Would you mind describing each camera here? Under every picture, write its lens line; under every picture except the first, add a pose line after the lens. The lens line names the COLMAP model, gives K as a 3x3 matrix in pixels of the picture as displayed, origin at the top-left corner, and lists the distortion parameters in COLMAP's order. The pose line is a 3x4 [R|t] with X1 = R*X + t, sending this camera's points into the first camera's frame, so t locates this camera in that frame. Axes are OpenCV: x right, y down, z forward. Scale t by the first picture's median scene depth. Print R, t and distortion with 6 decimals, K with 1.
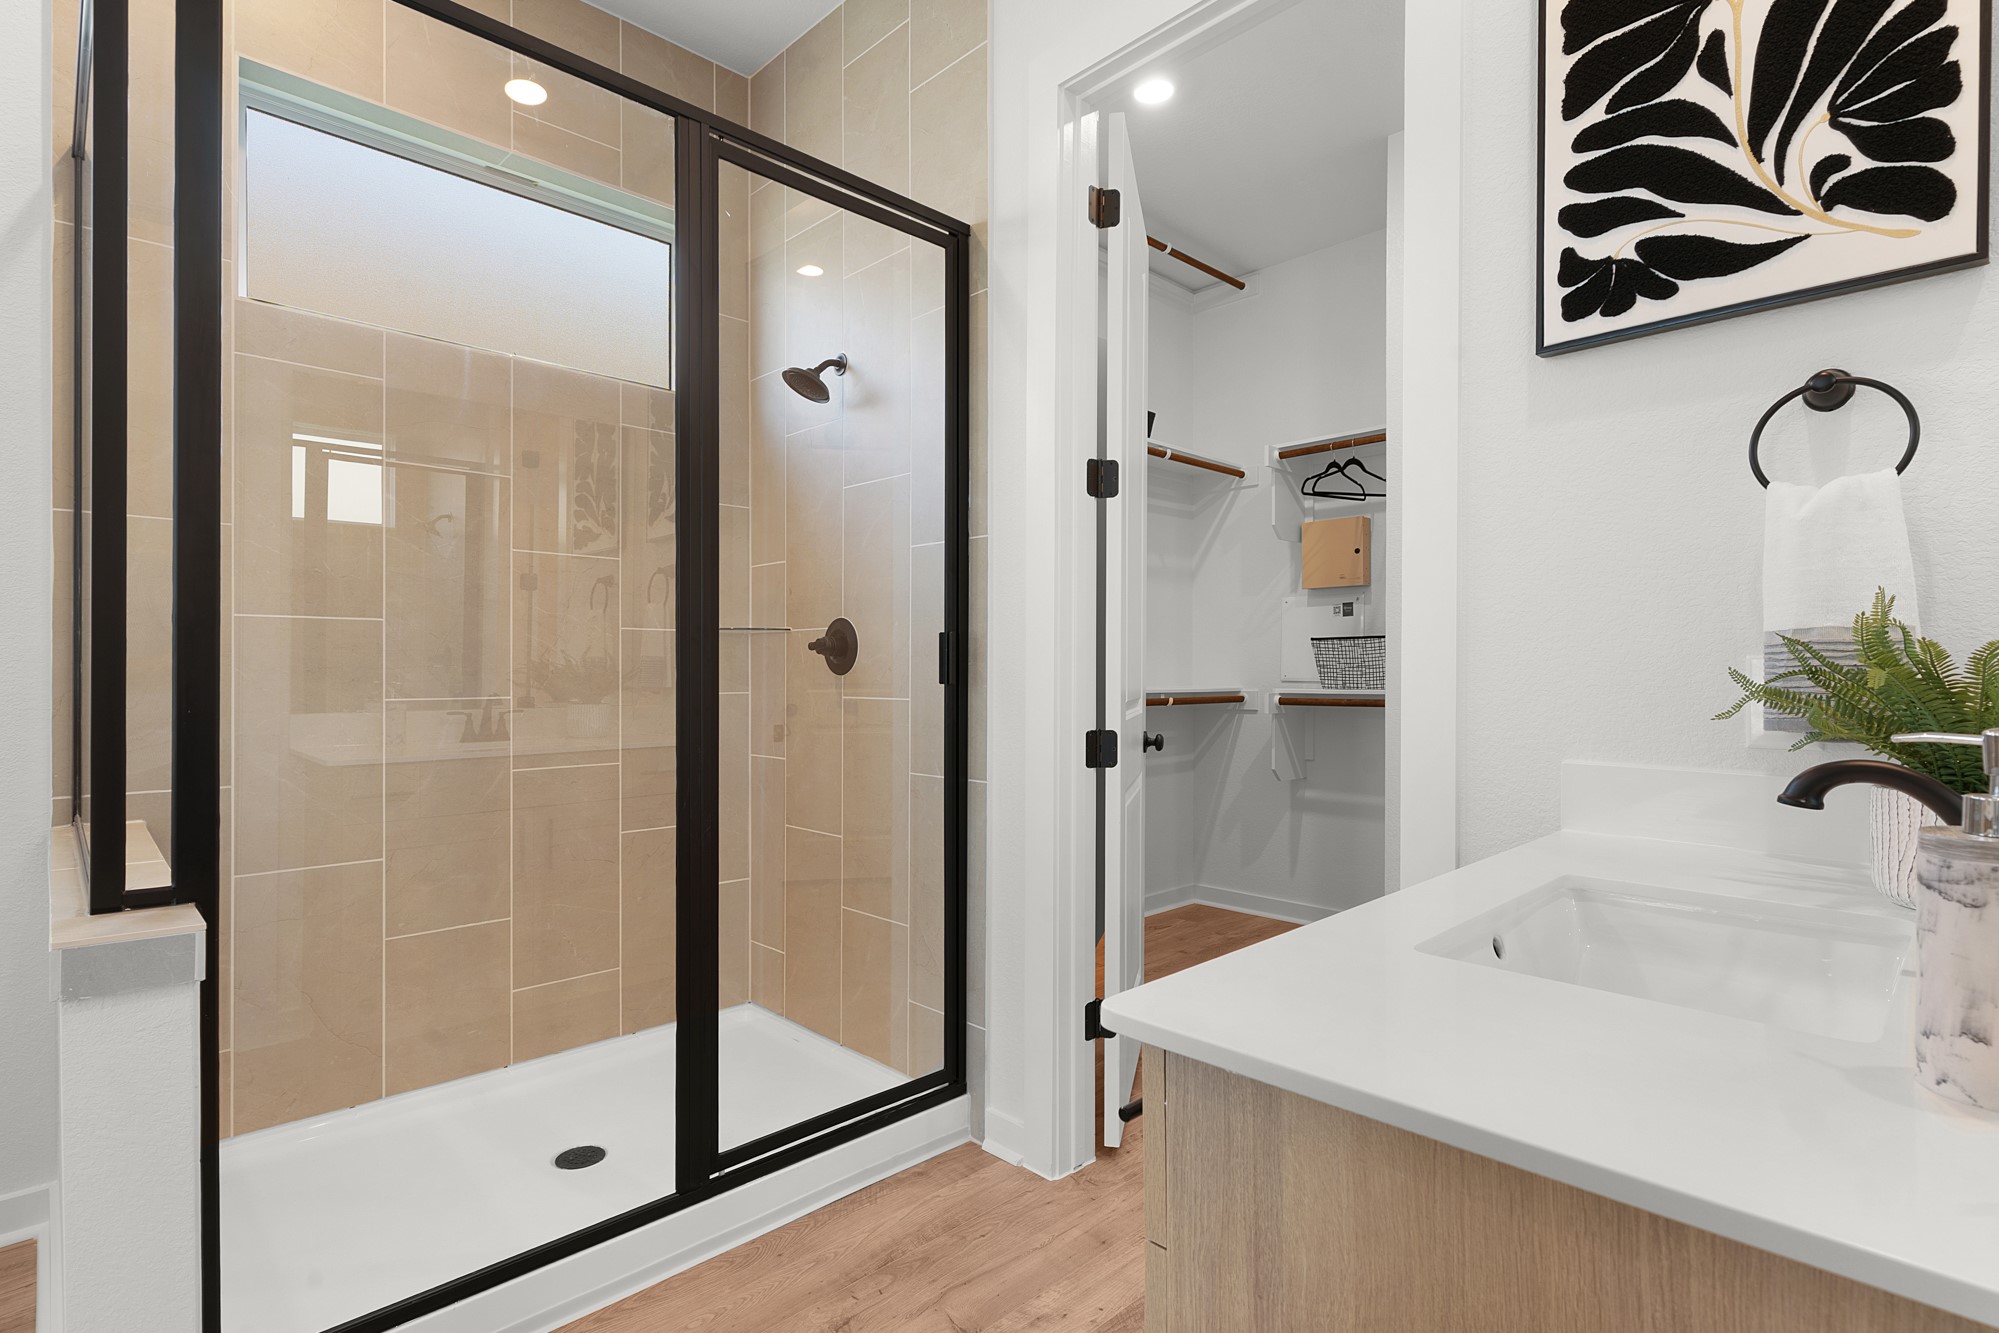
lens RADIAL K [[971.5, 0, 957.2], [0, 971.5, 667.6], [0, 0, 1]] dist [0.005495, -0.001933]
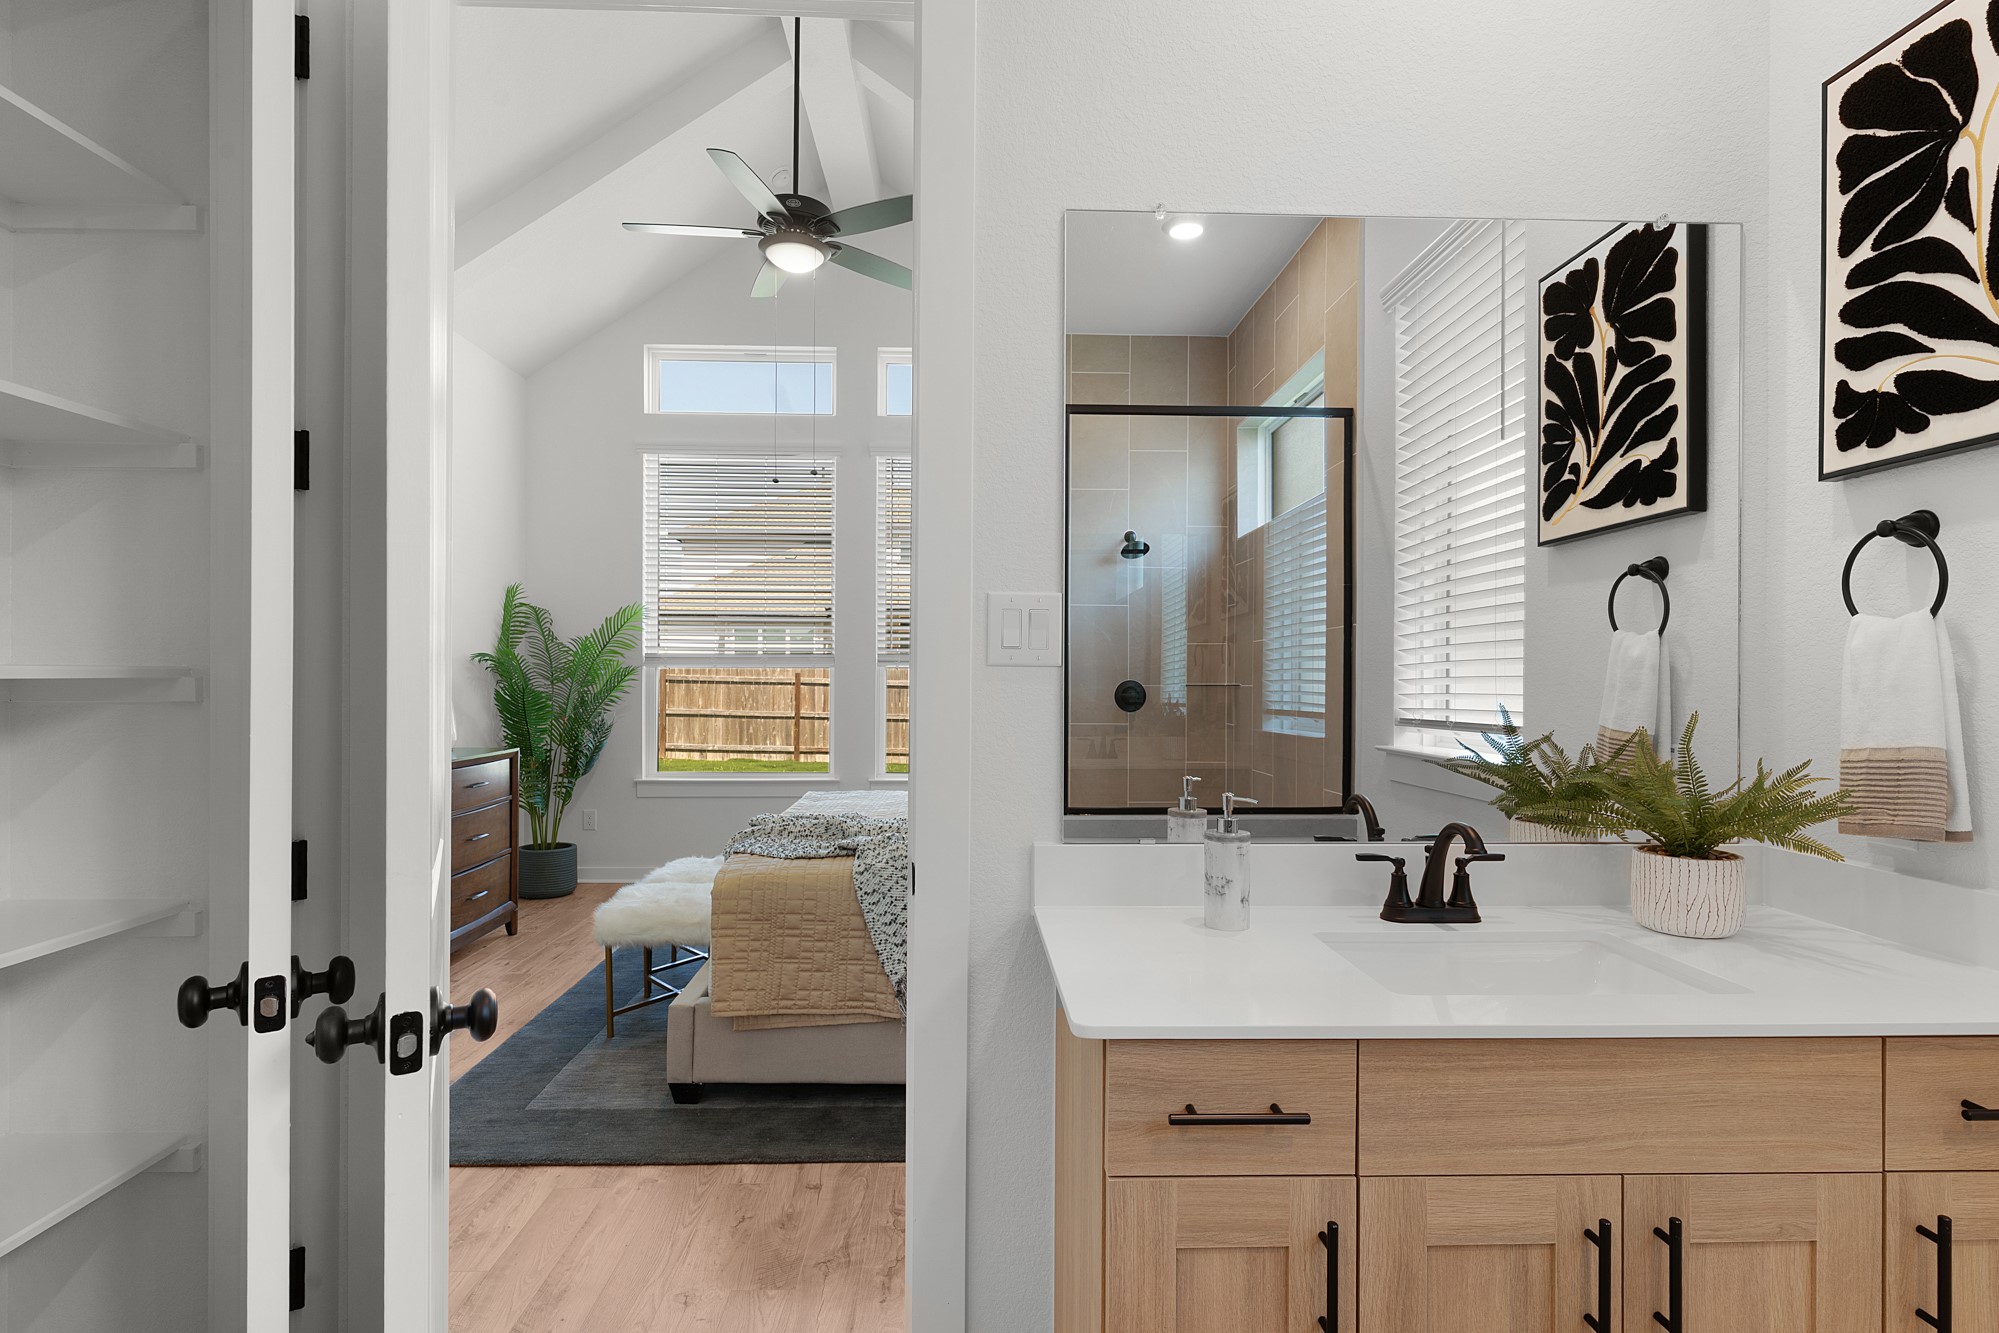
lens RADIAL K [[971.5, 0, 985.4], [0, 971.5, 671.9], [0, 0, 1]] dist [0.005495, -0.001933]
pose [[0.771475, 0.001729, -0.636258, 0.607107], [-0.005234, 0.999980, -0.003629, -0.116508], [0.636239, 0.006129, 0.771468, -0.395094]]
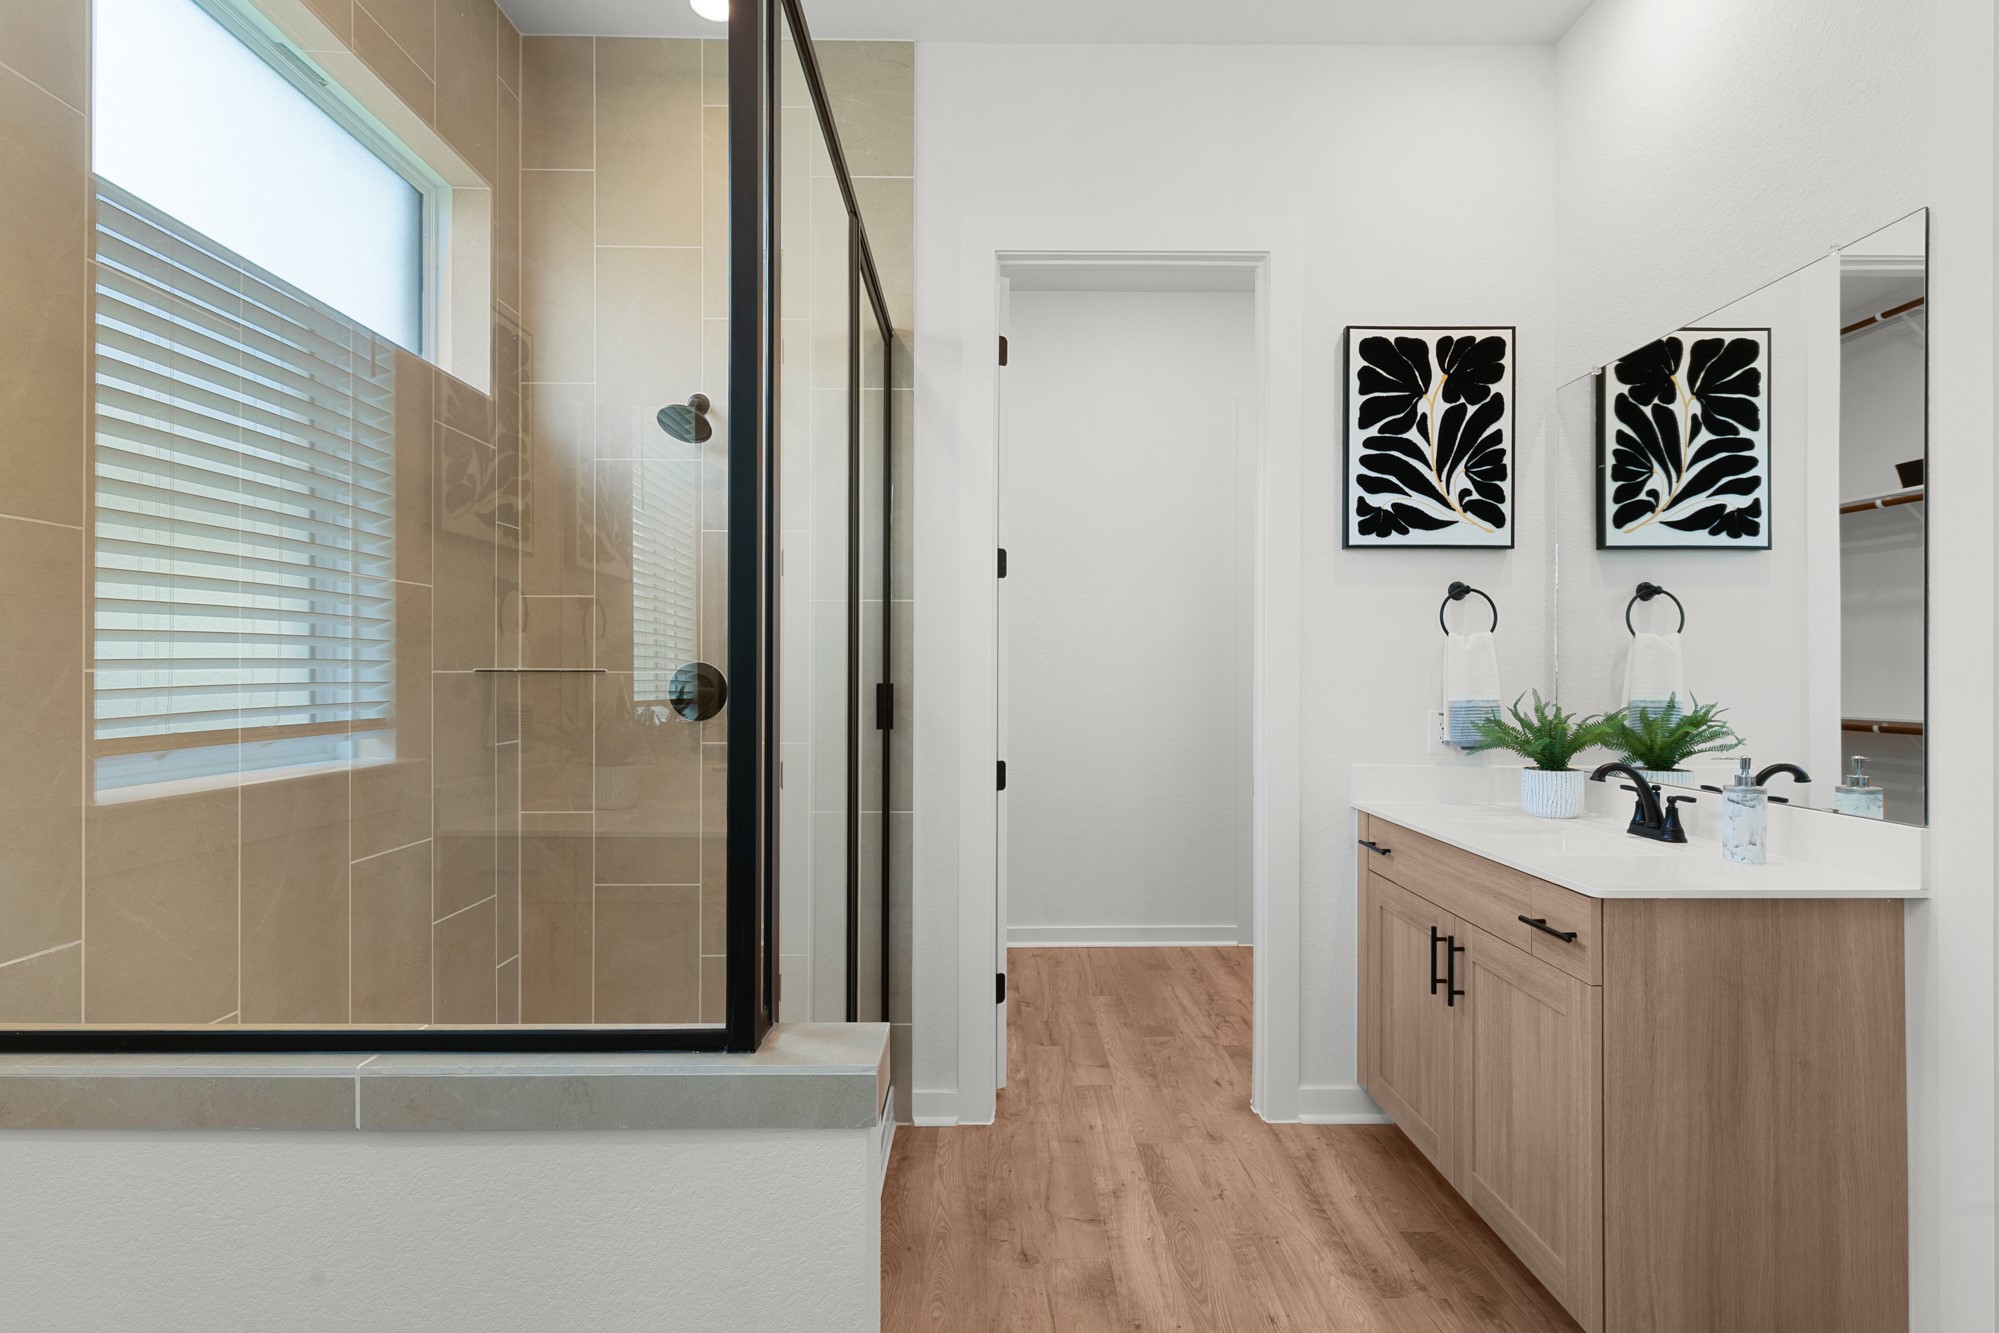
lens RADIAL K [[971.5, 0, 1003.6], [0, 971.5, 665.8], [0, 0, 1]] dist [0.005495, -0.001933]
pose [[0.688070, 0.004472, 0.725631, -1.285600], [-0.003634, 0.999990, -0.002717, -0.094544], [-0.725635, -0.000768, 0.688079, 0.204463]]
